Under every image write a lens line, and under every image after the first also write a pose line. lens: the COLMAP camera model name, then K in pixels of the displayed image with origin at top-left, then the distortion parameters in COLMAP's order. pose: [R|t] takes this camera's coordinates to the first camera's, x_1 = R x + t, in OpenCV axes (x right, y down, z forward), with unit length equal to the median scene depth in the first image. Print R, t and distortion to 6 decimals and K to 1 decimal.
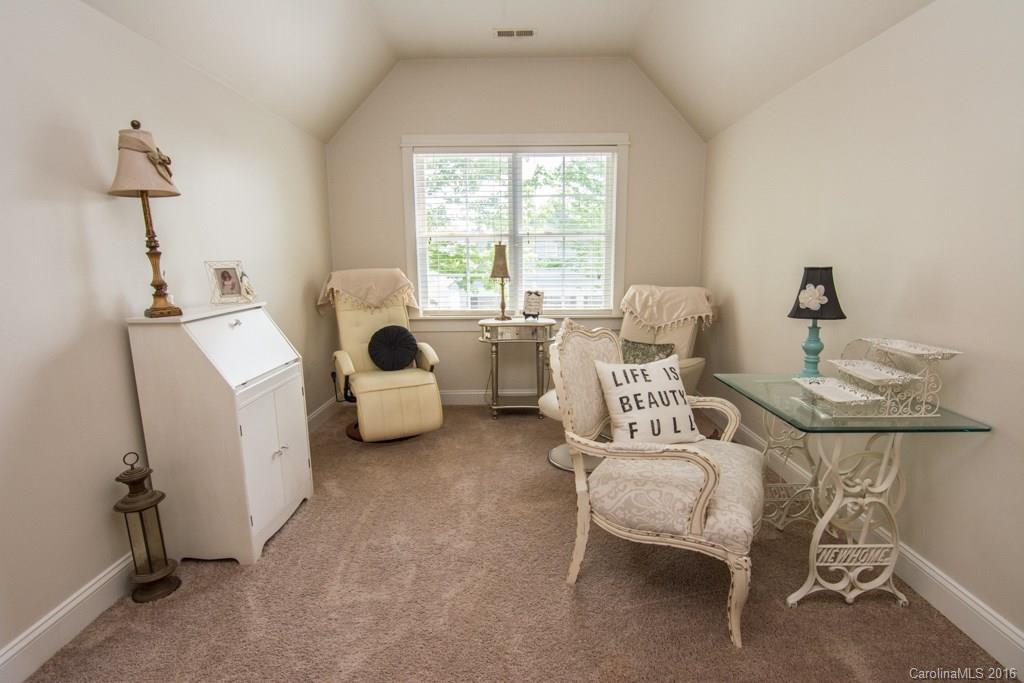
lens RADIAL K [[496.5, 0, 515.6], [0, 496.5, 343.7], [0, 0, 1]] dist [-0.007876, -0.010217]
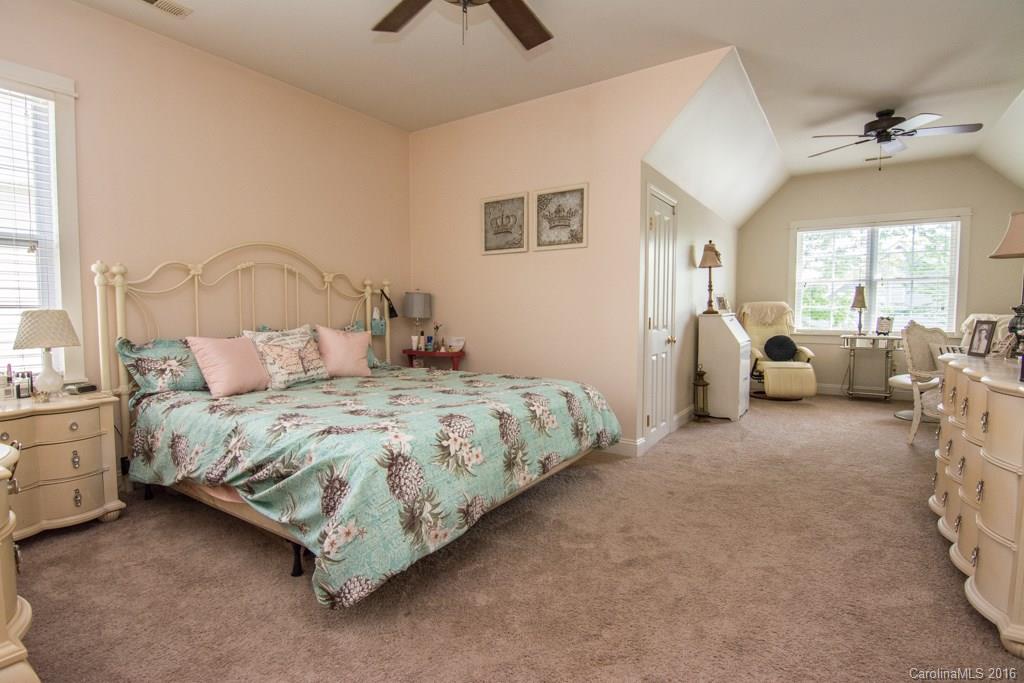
lens RADIAL K [[496.5, 0, 515.6], [0, 496.5, 343.7], [0, 0, 1]] dist [-0.007876, -0.010217]
pose [[0.834160, 0.043521, -0.549803, -0.073131], [-0.097348, 0.992848, -0.069104, 0.184856], [0.542864, 0.111167, 0.832431, -0.823044]]
